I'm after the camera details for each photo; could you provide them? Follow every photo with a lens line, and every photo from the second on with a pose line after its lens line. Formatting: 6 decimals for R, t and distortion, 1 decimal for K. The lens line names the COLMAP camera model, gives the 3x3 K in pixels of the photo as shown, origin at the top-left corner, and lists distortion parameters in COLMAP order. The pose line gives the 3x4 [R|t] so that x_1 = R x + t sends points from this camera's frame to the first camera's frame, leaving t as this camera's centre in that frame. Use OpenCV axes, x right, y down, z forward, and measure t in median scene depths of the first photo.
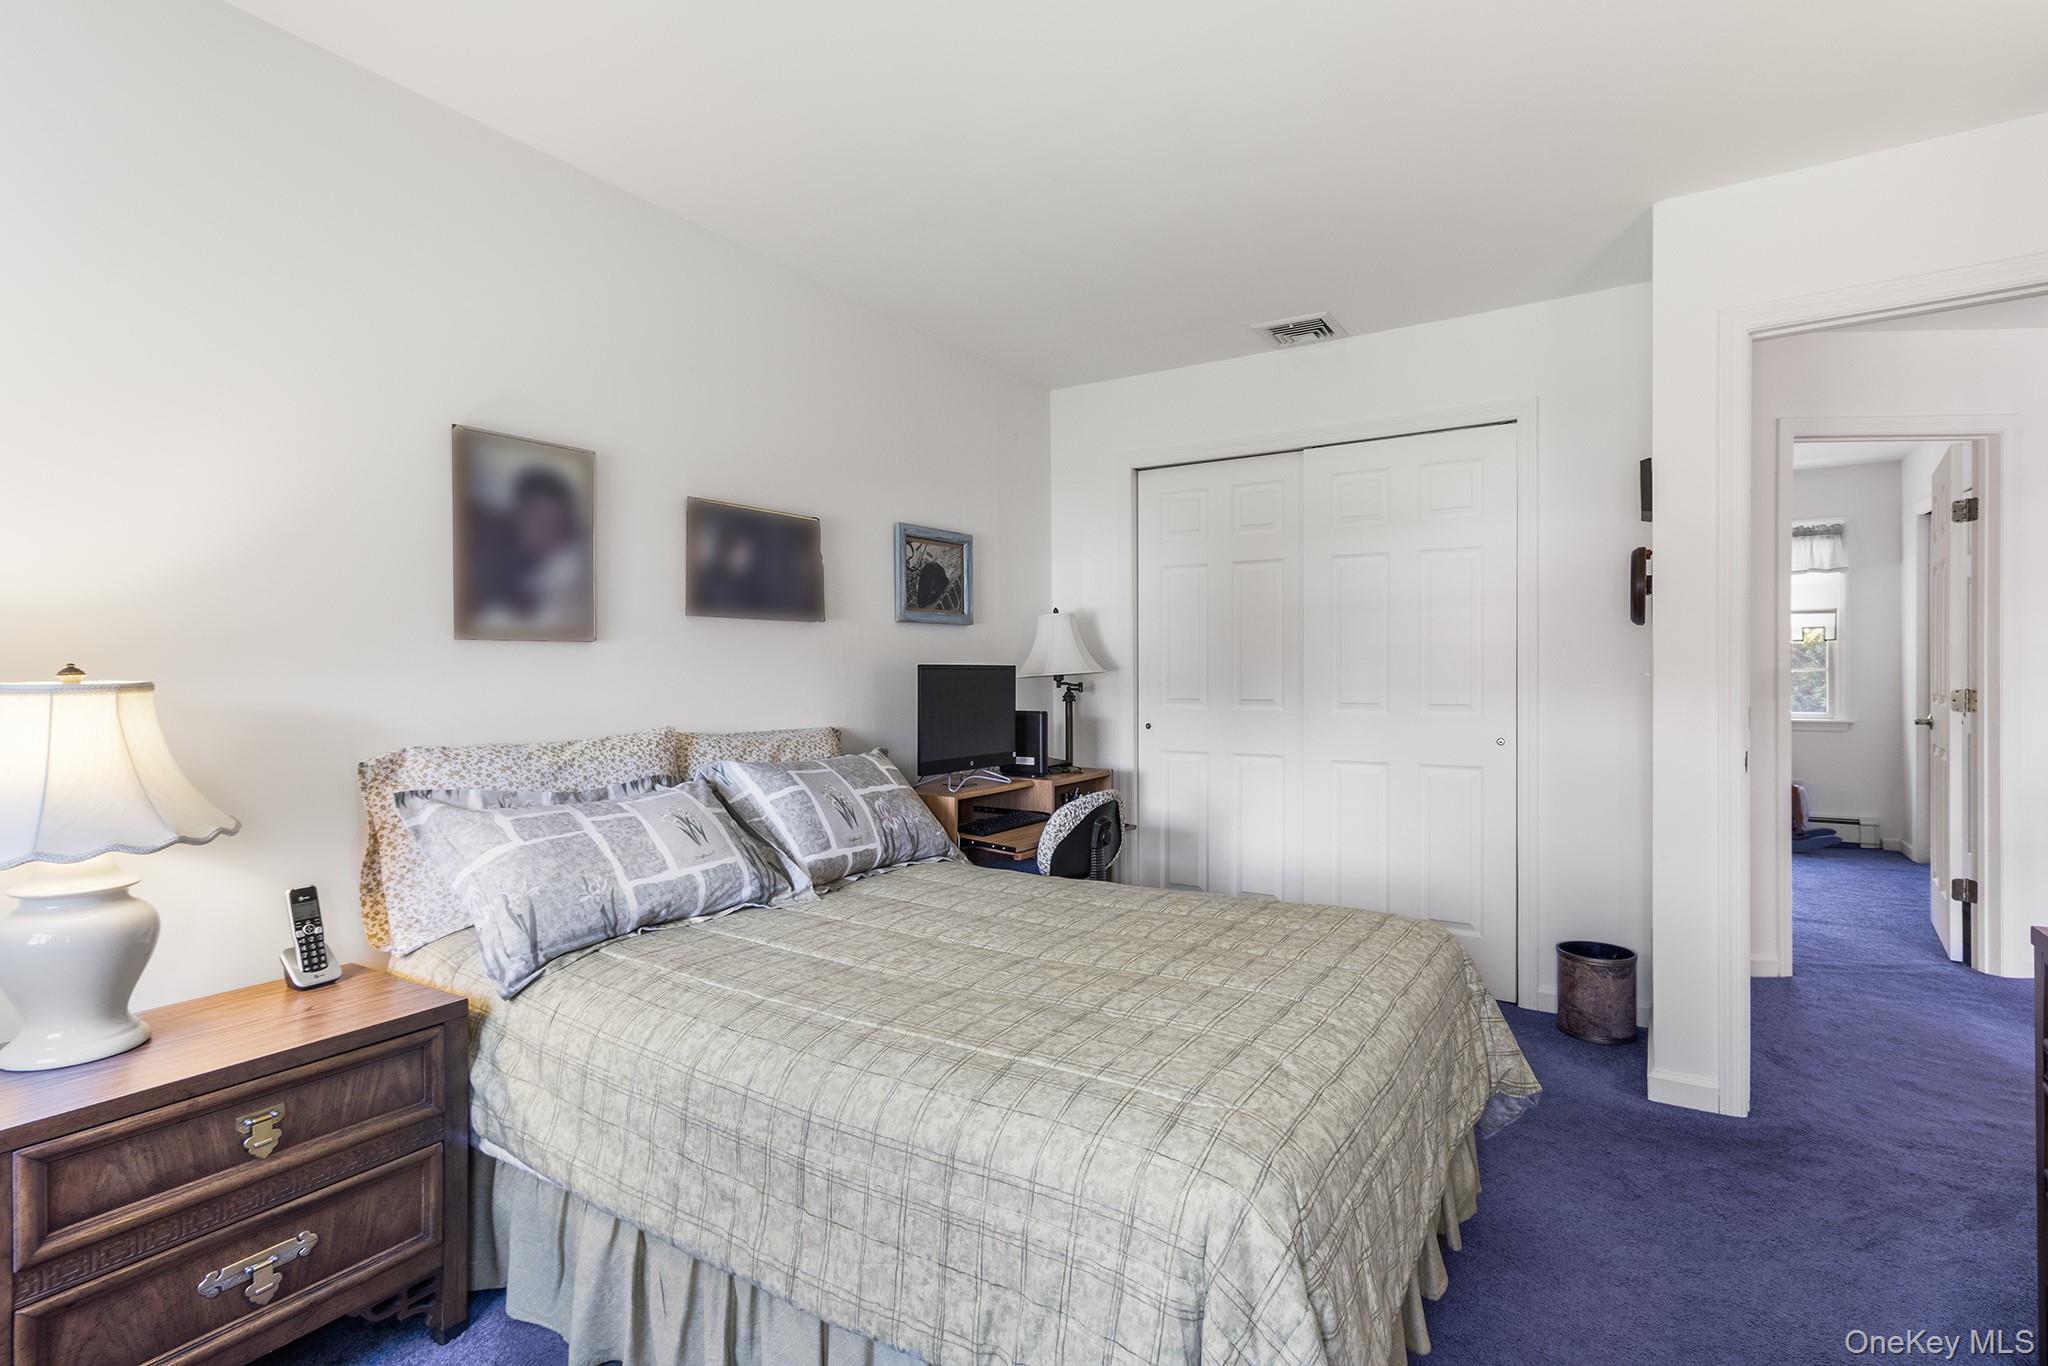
lens RADIAL K [[970.0, 0, 1038.3], [0, 970.0, 683.7], [0, 0, 1]] dist [0.000803, -0.000294]
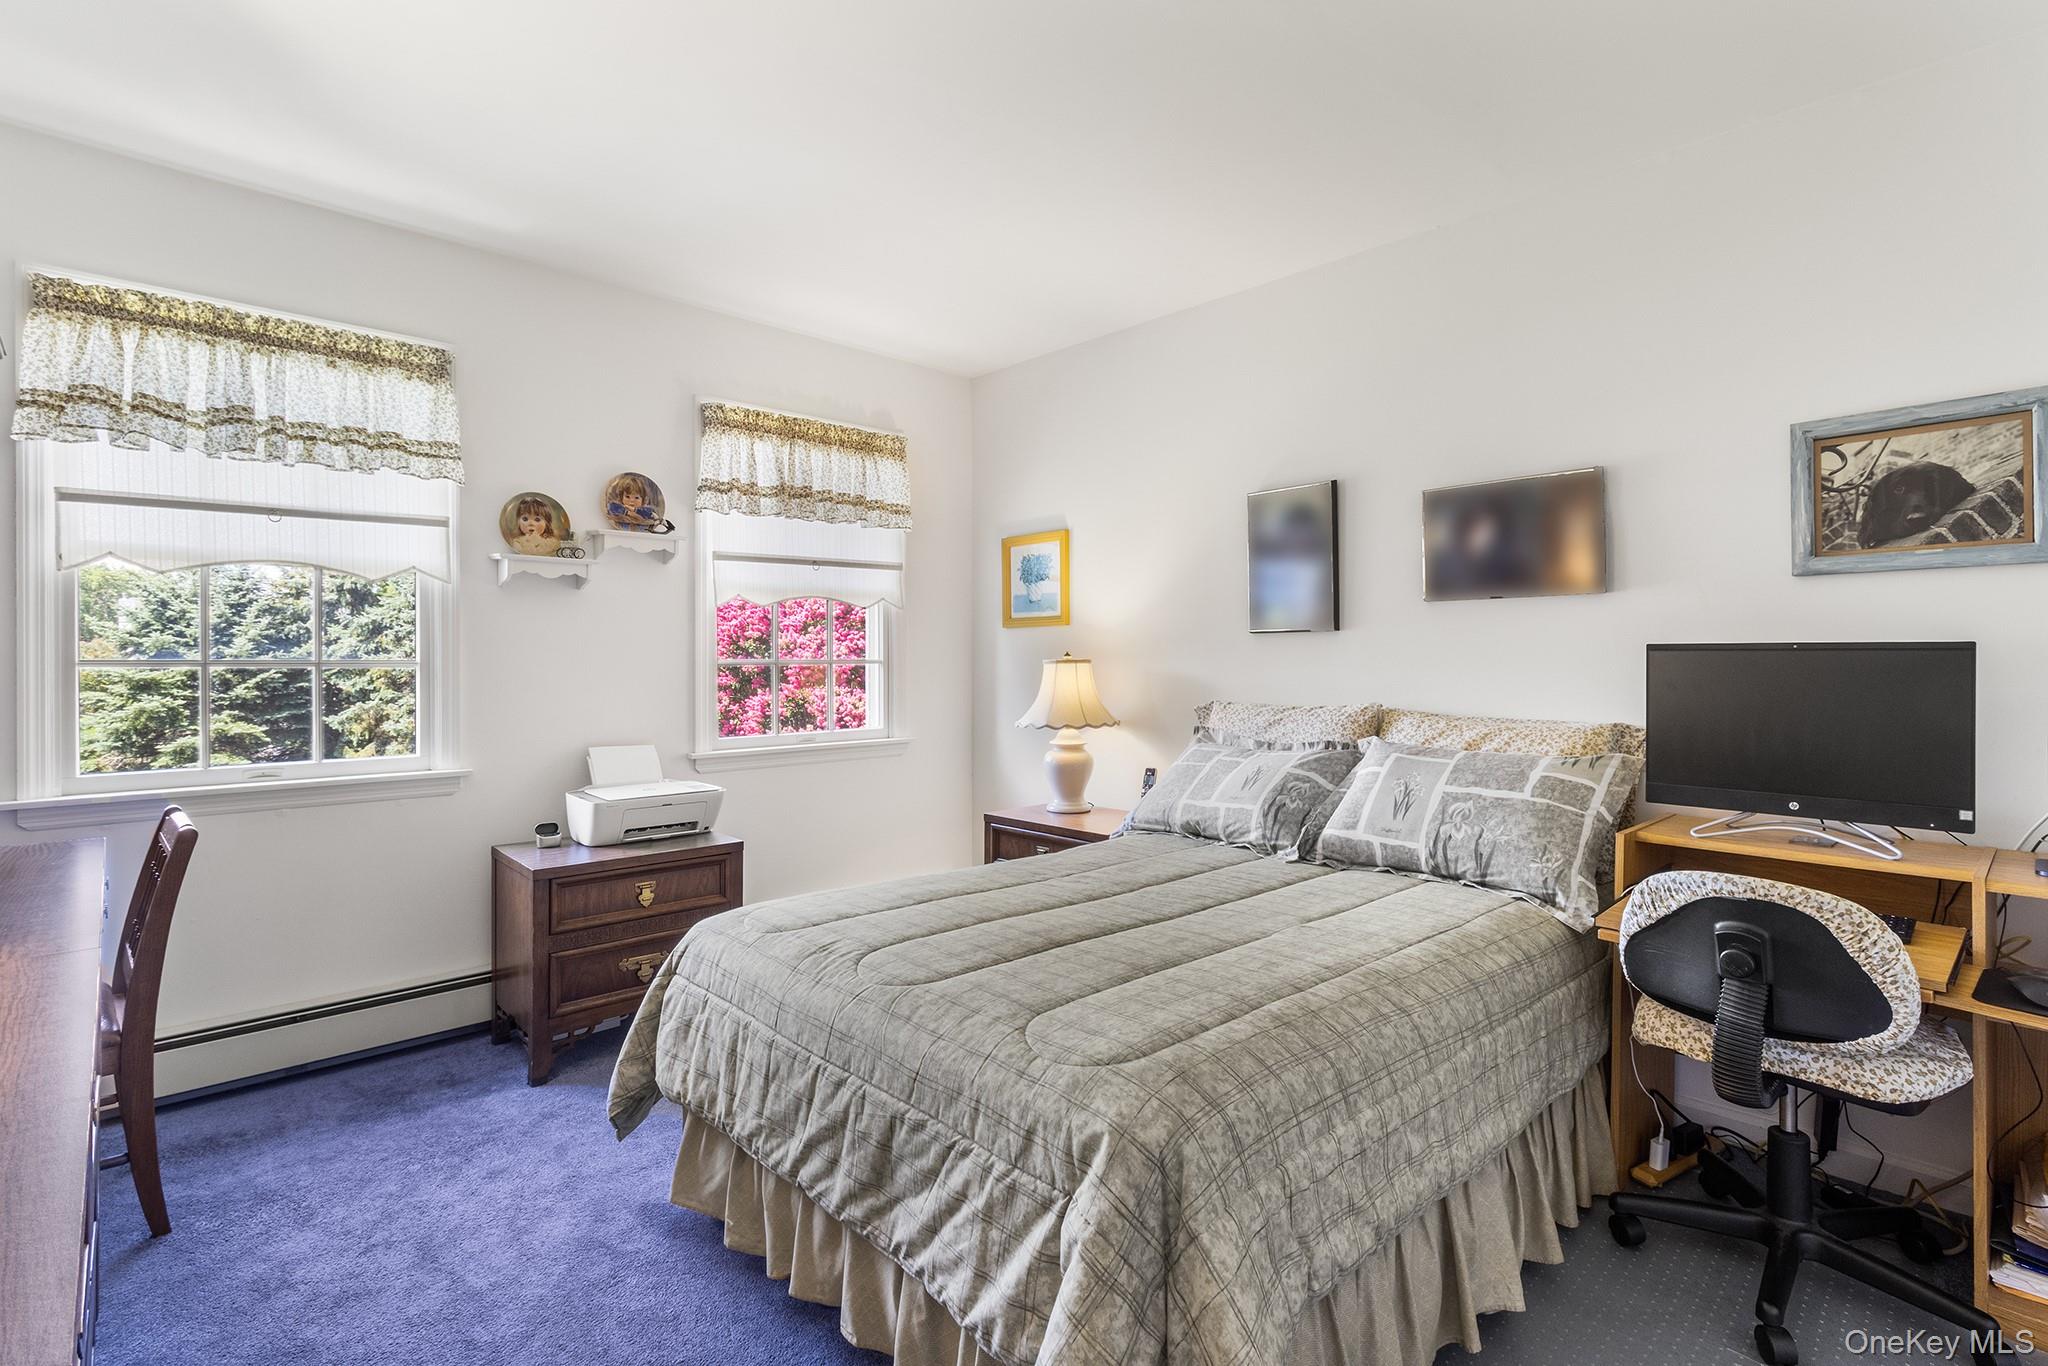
lens RADIAL K [[970.0, 0, 1031.3], [0, 970.0, 663.3], [0, 0, 1]] dist [0.000803, -0.000294]
pose [[-0.255445, 0.010397, -0.966768, 0.763830], [-0.008393, 0.999881, 0.012971, -0.012897], [0.966787, 0.011427, -0.255327, 0.835390]]
